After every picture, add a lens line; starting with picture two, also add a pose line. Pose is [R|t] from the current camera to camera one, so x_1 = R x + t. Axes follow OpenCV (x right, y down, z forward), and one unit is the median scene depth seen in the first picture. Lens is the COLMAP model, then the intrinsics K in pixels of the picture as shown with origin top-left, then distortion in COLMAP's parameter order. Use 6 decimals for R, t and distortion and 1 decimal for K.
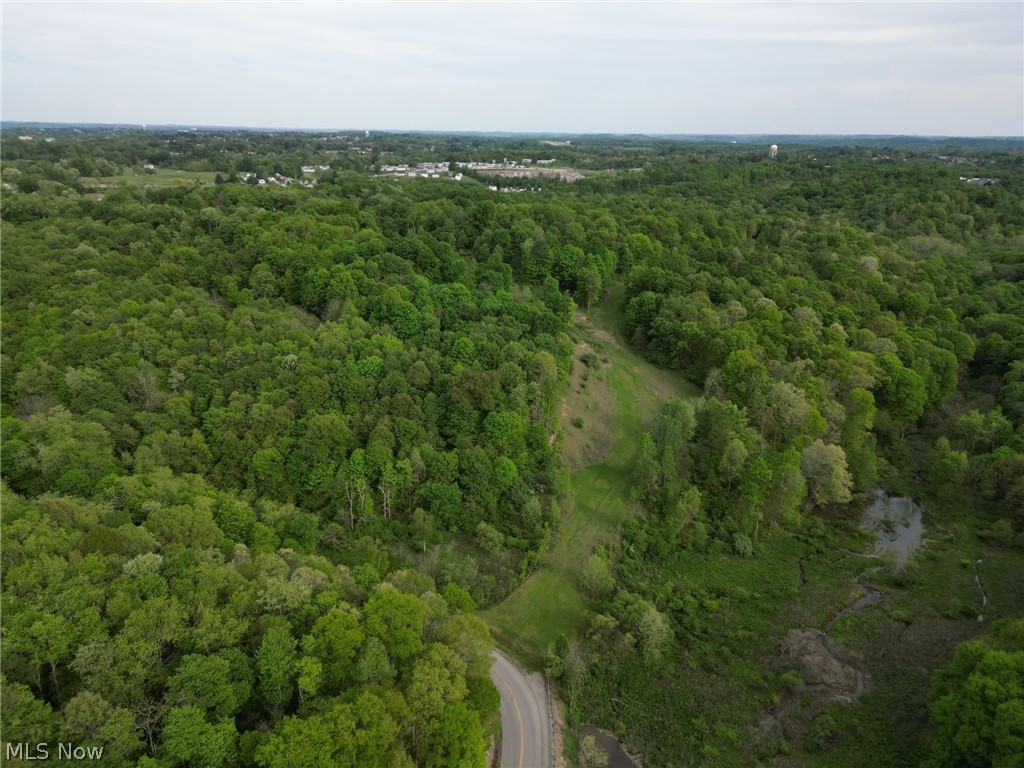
lens RADIAL K [[723.3, 0, 507.6], [0, 723.3, 382.8], [0, 0, 1]] dist [0.069116, -0.057064]
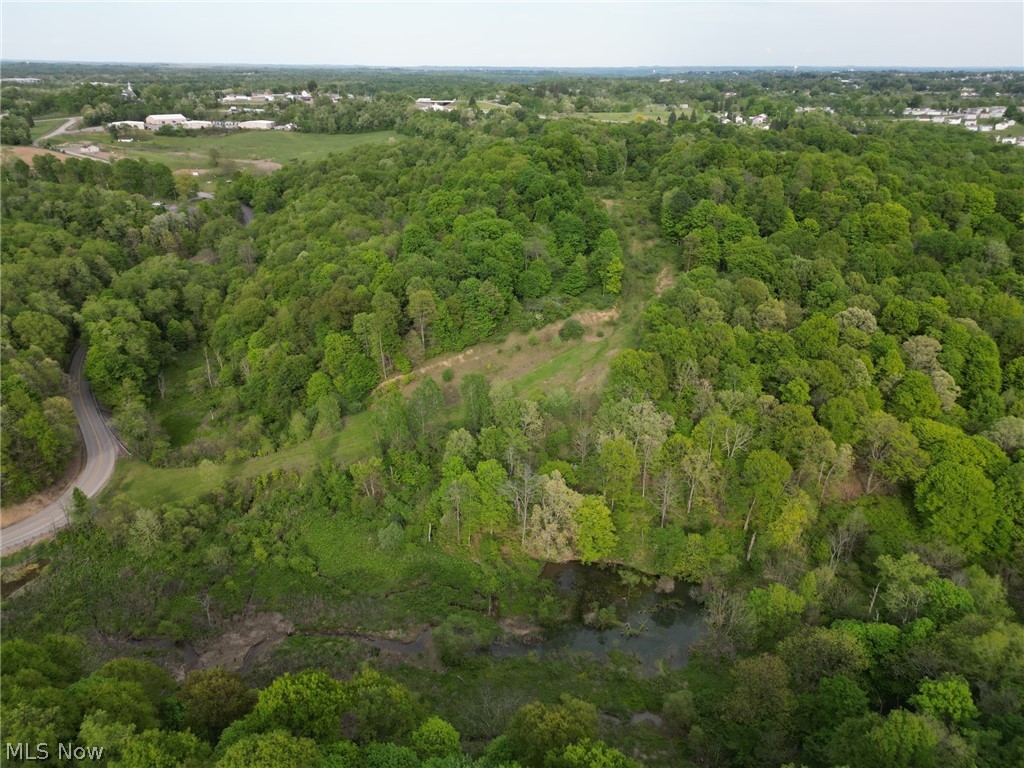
lens RADIAL K [[723.3, 0, 504.8], [0, 723.3, 379.9], [0, 0, 1]] dist [0.069116, -0.057064]
pose [[0.674760, 0.285319, -0.680656, 0.727141], [-0.240547, 0.956912, 0.162656, -0.101700], [0.697736, 0.053976, 0.714318, 0.349970]]
